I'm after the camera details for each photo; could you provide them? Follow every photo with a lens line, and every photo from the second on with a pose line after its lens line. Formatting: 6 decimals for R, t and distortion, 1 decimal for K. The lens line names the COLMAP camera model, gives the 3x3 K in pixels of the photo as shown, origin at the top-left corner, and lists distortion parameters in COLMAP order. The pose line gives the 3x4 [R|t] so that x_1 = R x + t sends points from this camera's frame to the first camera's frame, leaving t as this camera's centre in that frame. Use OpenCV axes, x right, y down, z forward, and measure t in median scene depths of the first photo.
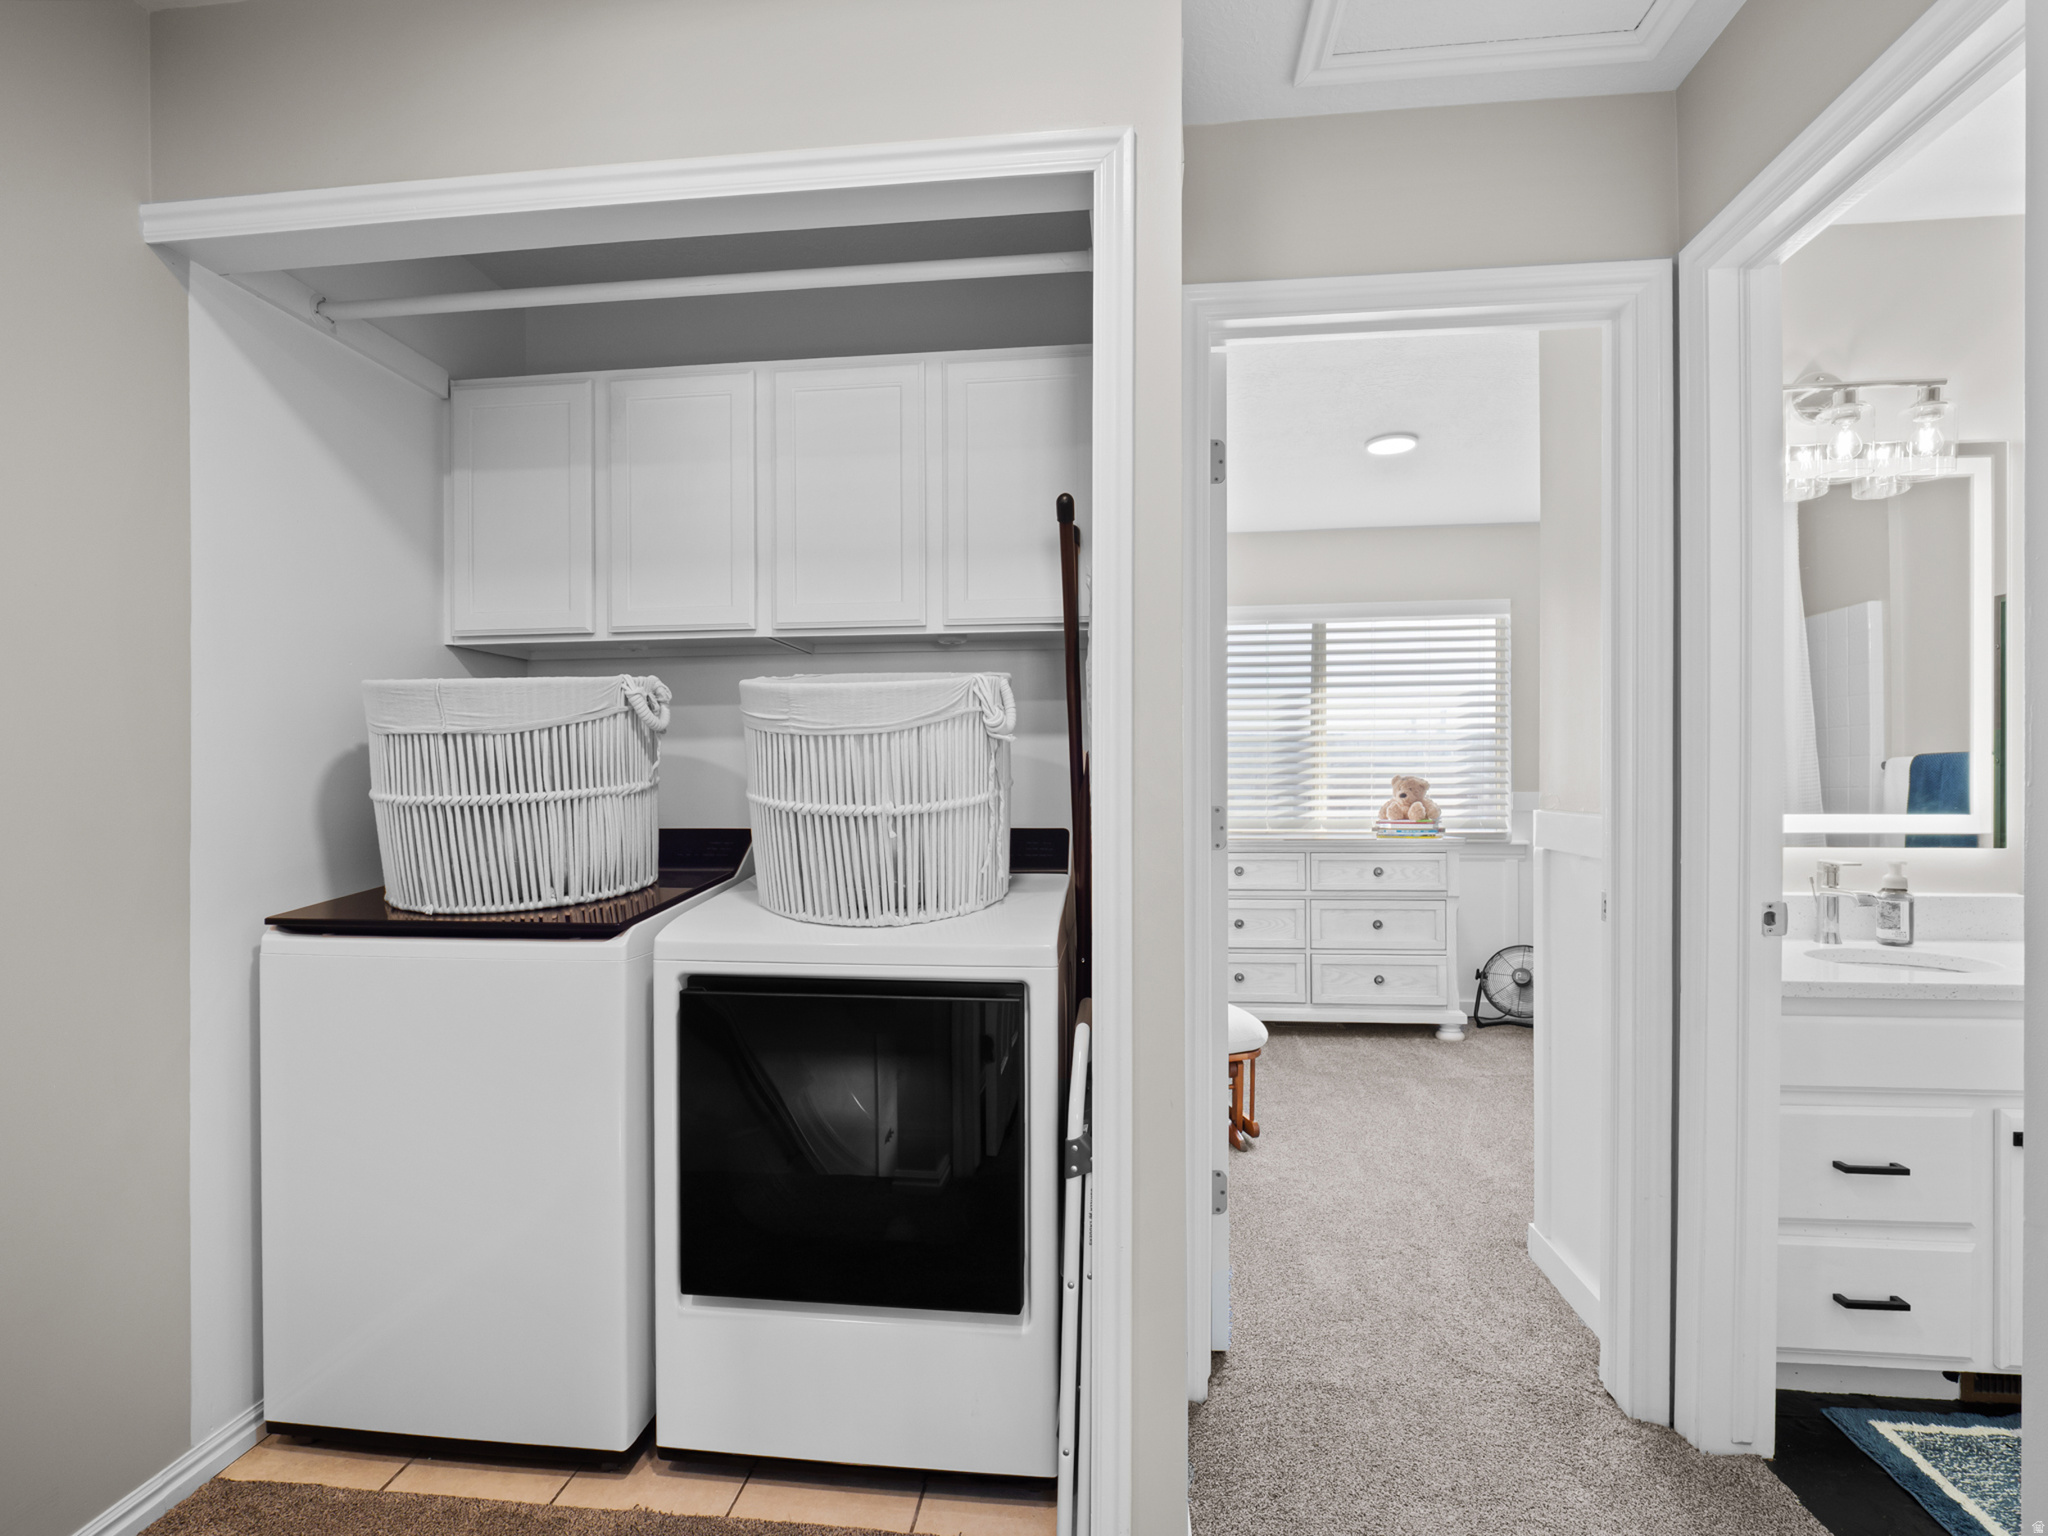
lens RADIAL K [[980.6, 0, 1020.1], [0, 980.6, 775.7], [0, 0, 1]] dist [-0.009496, -0.000633]
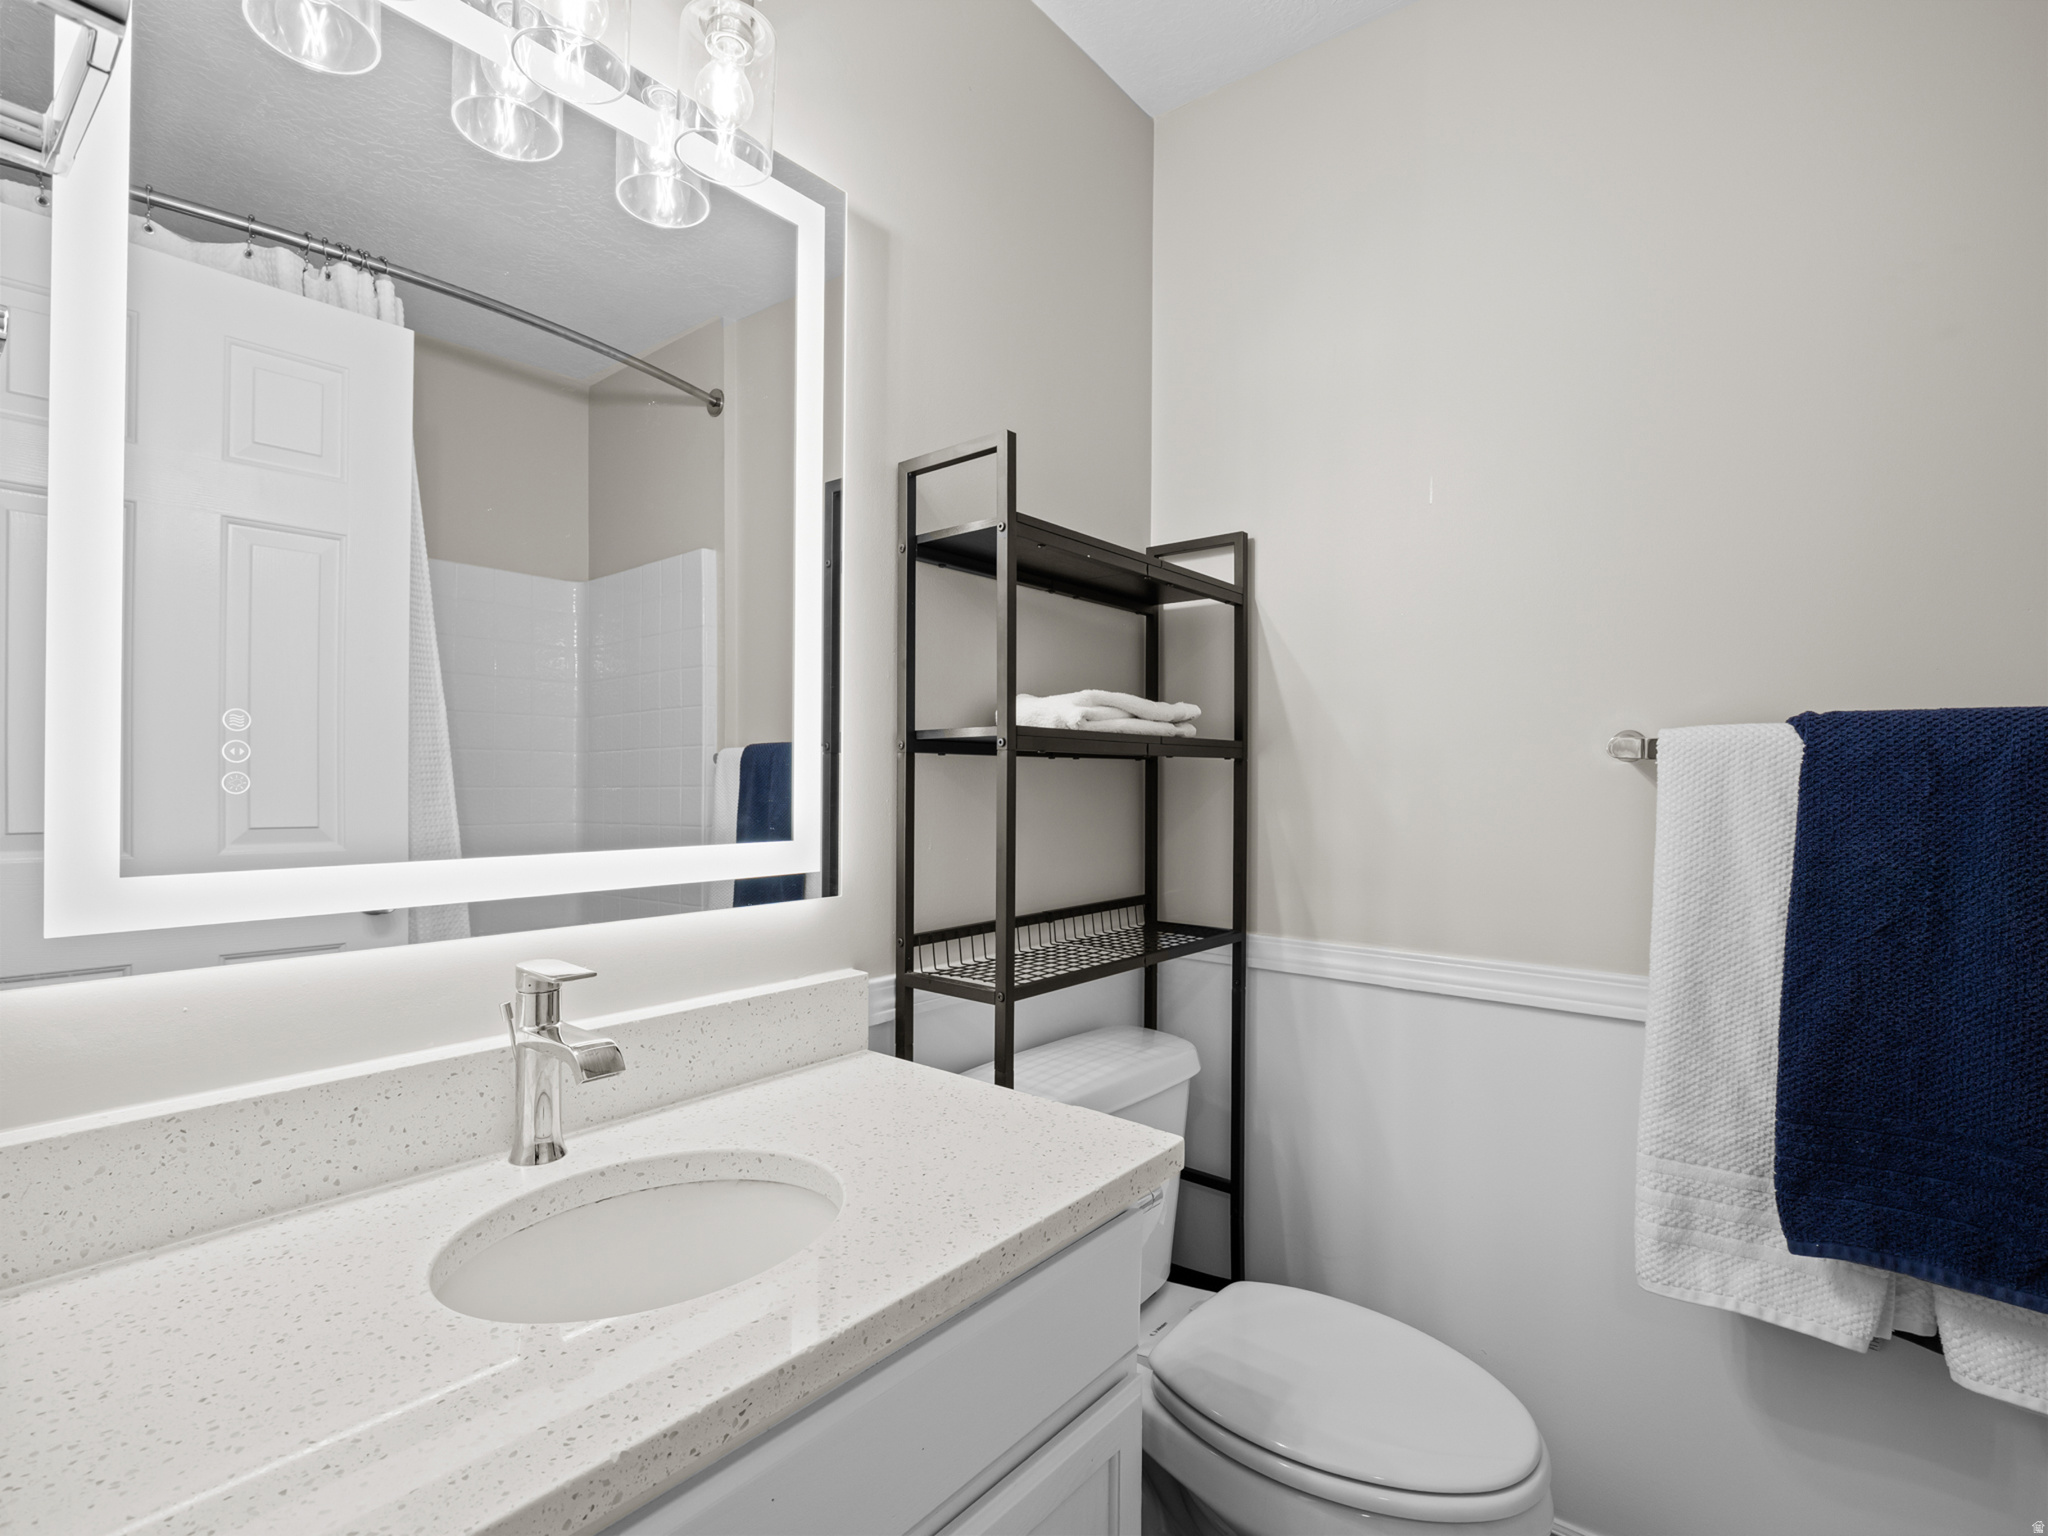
lens RADIAL K [[980.6, 0, 1023.3], [0, 980.6, 761.3], [0, 0, 1]] dist [-0.009496, -0.000633]
pose [[0.543060, 0.000825, 0.839693, 0.533228], [-0.002627, 0.999996, 0.000716, -0.013731], [-0.839690, -0.002595, 0.543060, 0.538934]]
